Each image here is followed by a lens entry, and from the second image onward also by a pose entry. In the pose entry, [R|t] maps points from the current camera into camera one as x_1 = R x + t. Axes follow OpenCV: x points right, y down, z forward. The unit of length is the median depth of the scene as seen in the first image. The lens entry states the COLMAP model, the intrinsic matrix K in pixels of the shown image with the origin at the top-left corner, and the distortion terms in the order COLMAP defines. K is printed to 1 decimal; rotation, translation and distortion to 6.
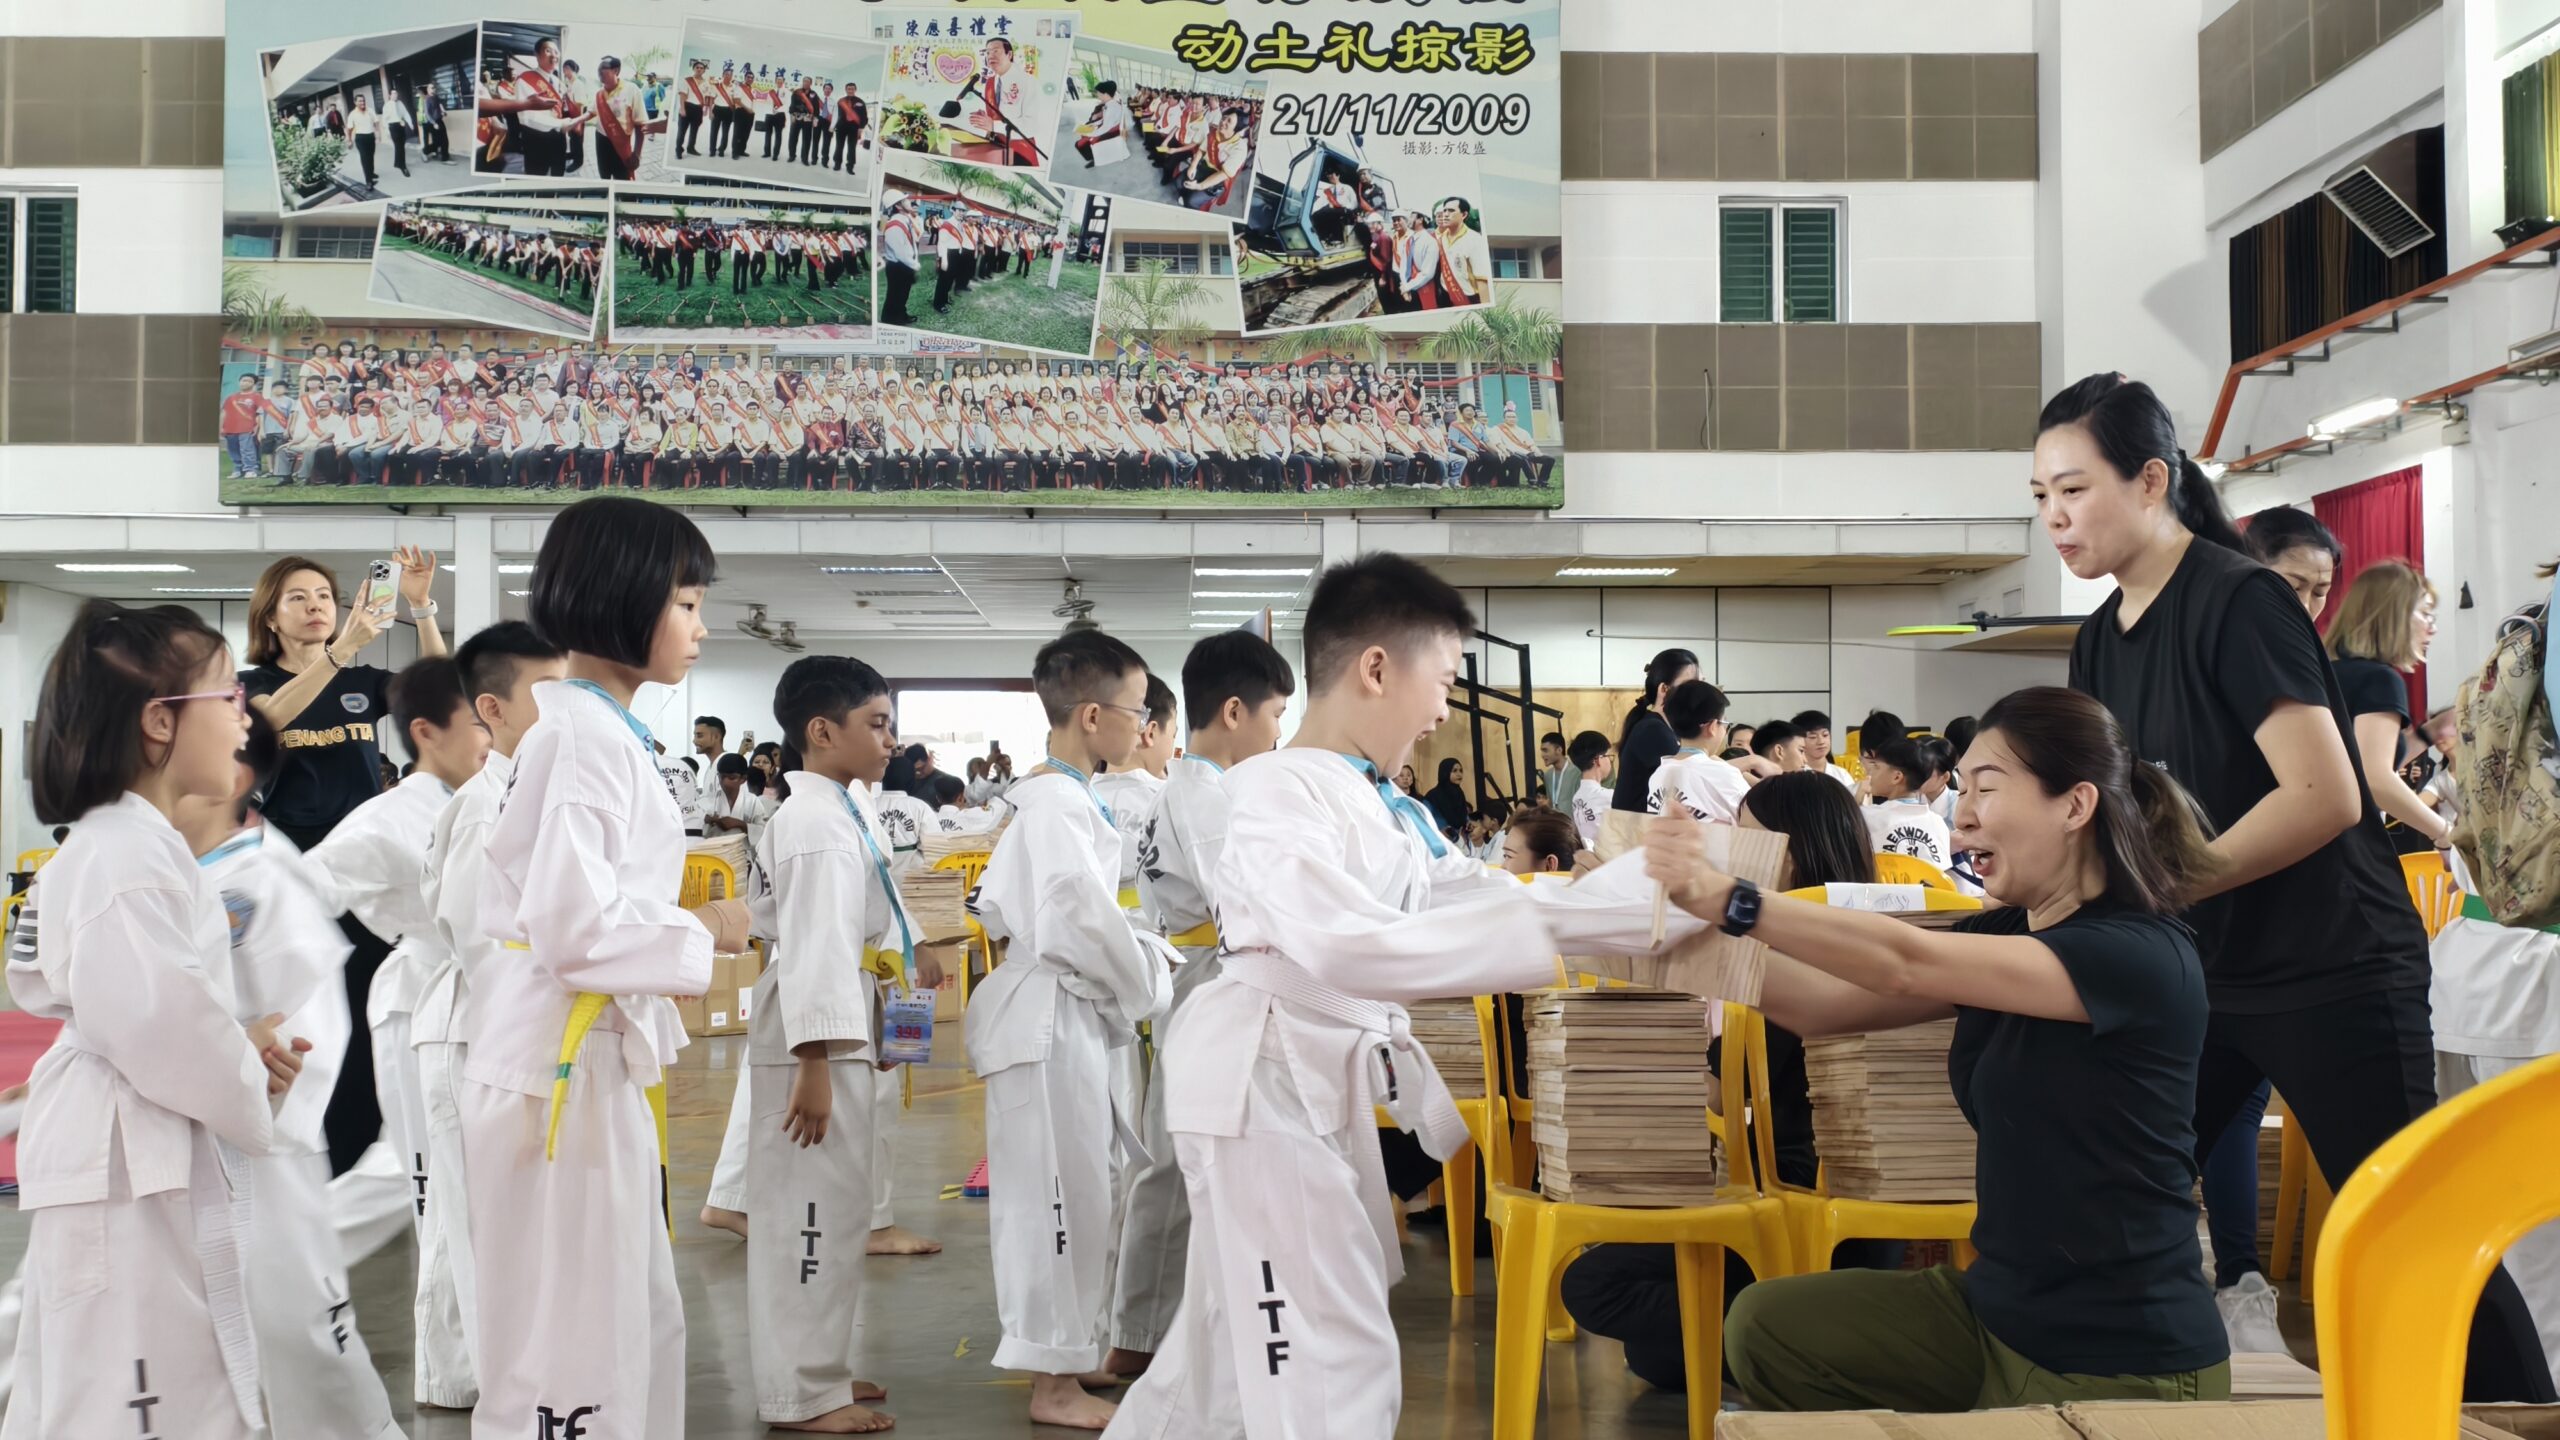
lens RADIAL K [[2624.7, 0, 1284.1], [0, 2624.7, 735.7], [0, 0, 1]] dist [0.011395, 0.000000]
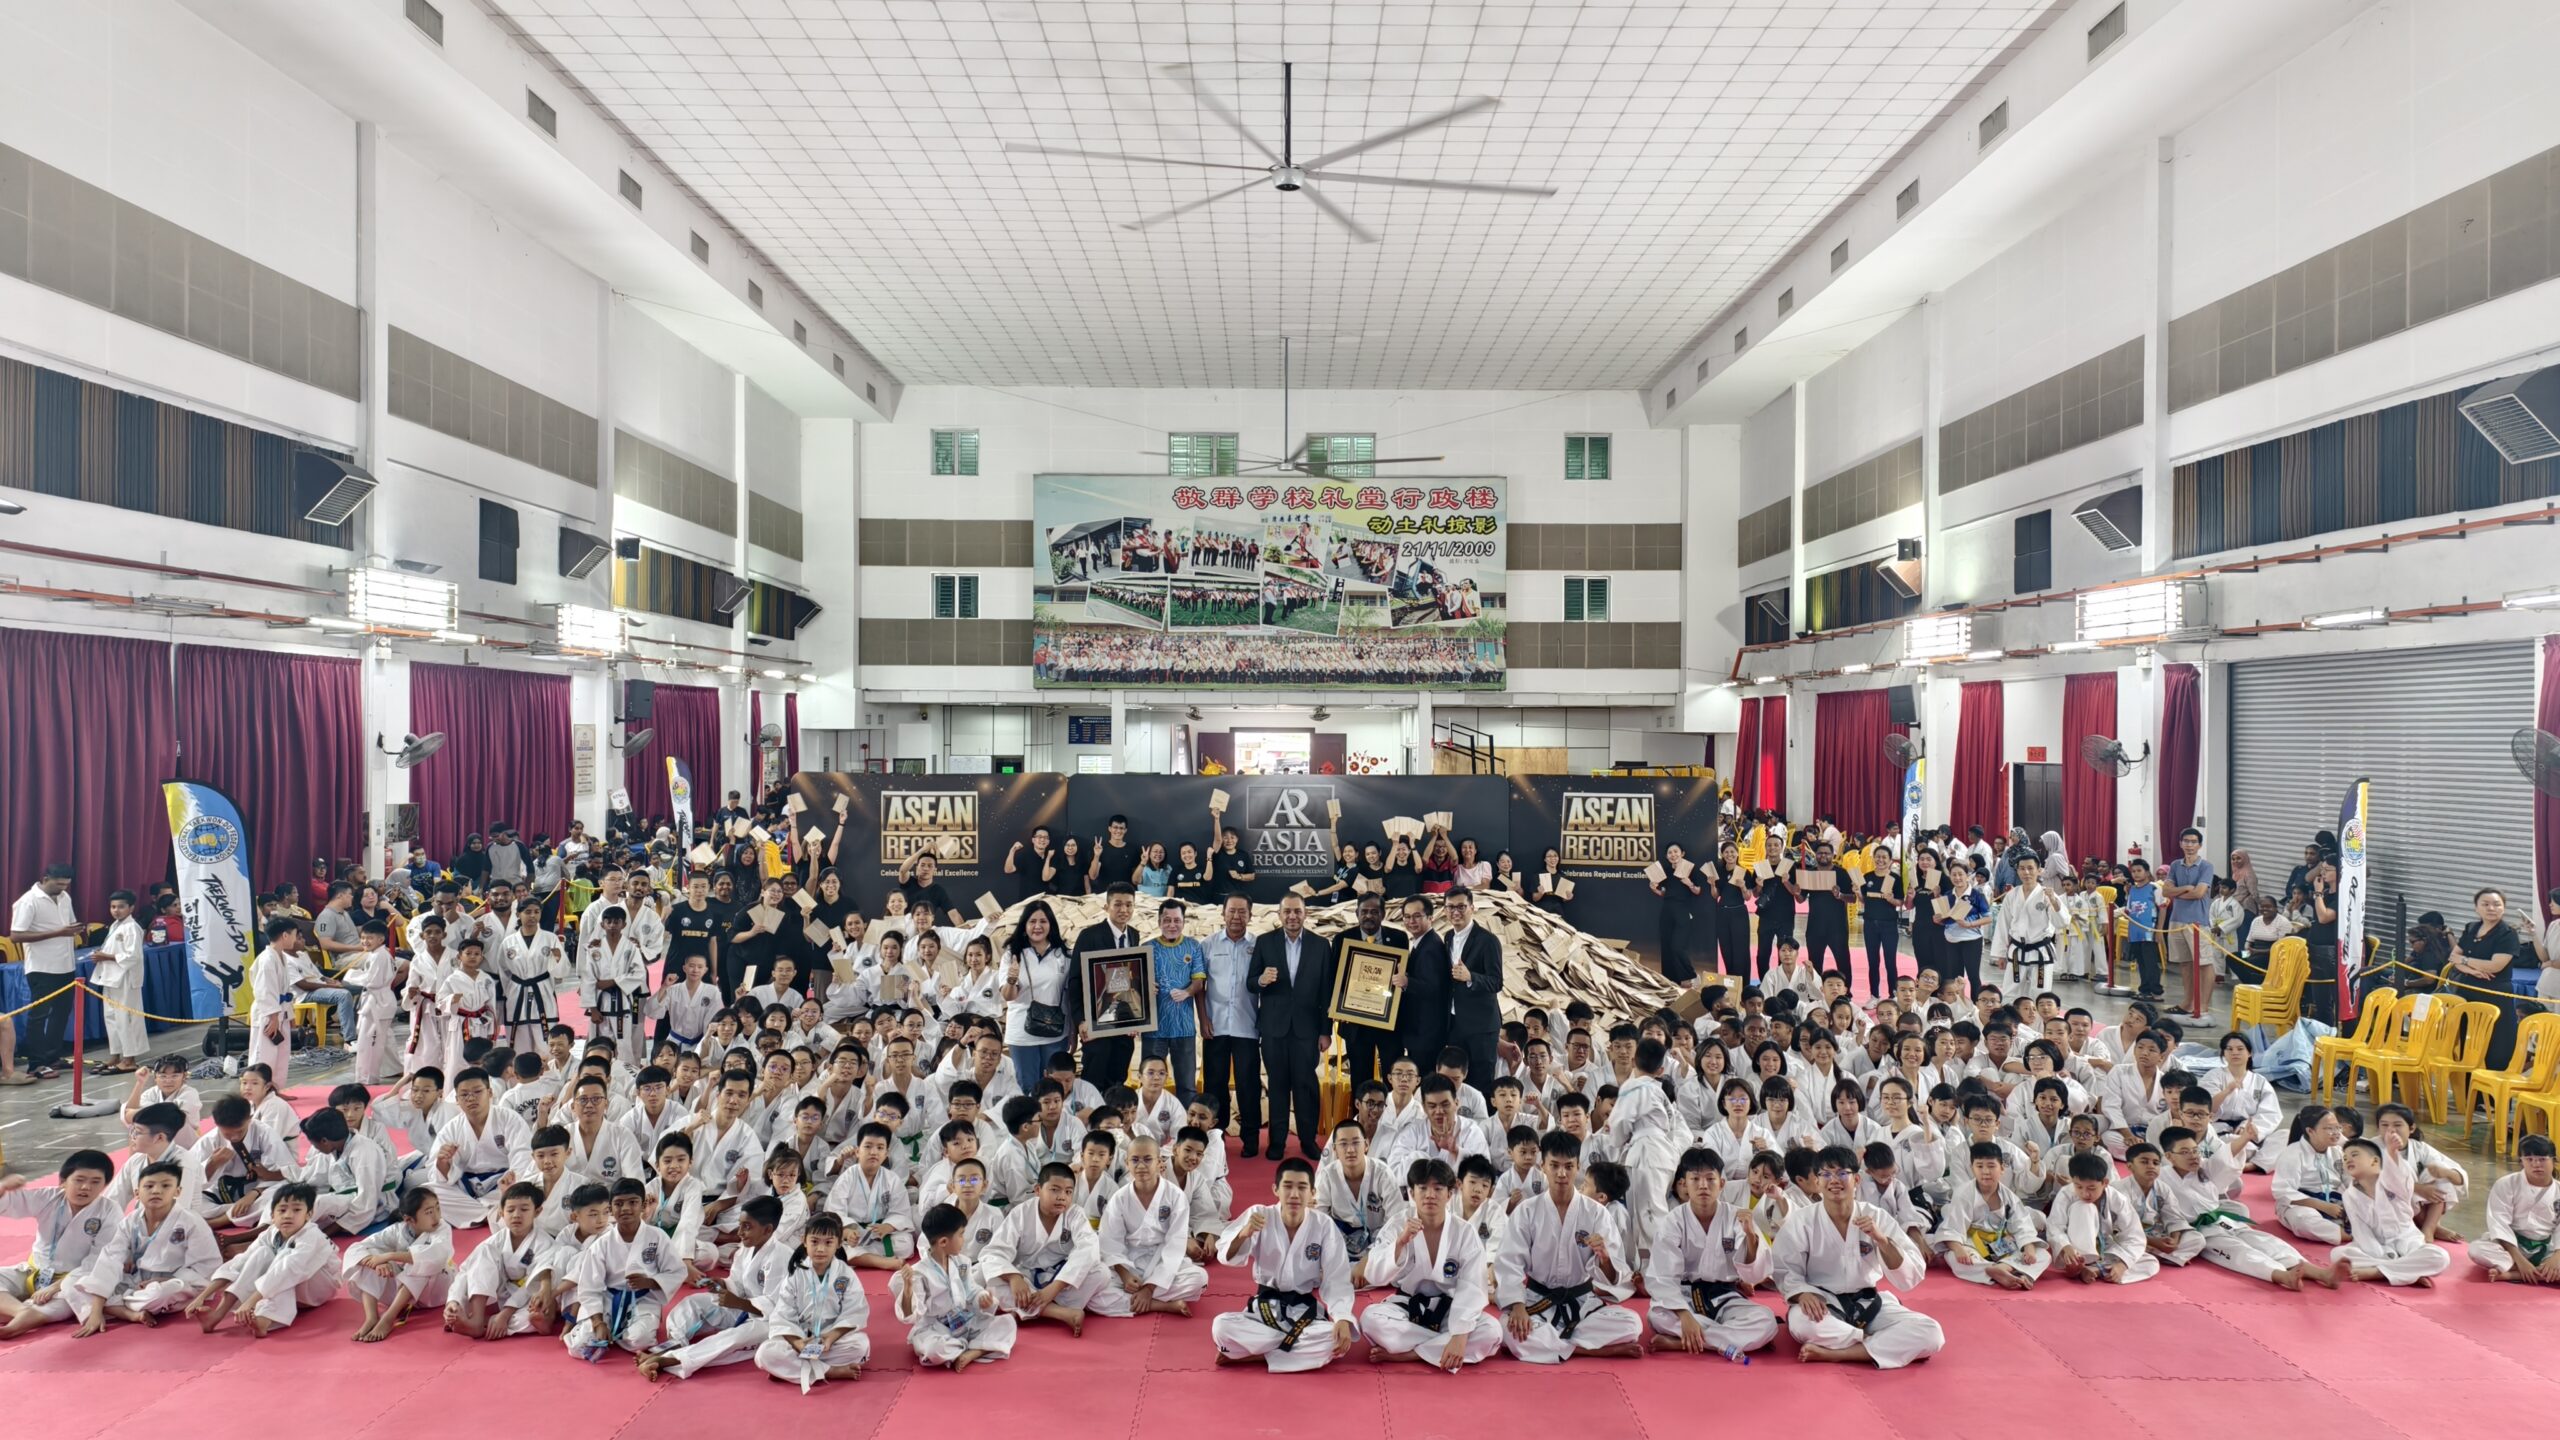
lens RADIAL K [[1749.8, 0, 1258.7], [0, 1749.8, 715.7], [0, 0, 1]] dist [0.009058, 0.002780]
pose [[0.998922, 0.006847, -0.045907, -0.070995], [-0.005601, 0.999614, 0.027226, -0.109434], [0.046076, -0.026940, 0.998575, -0.876942]]
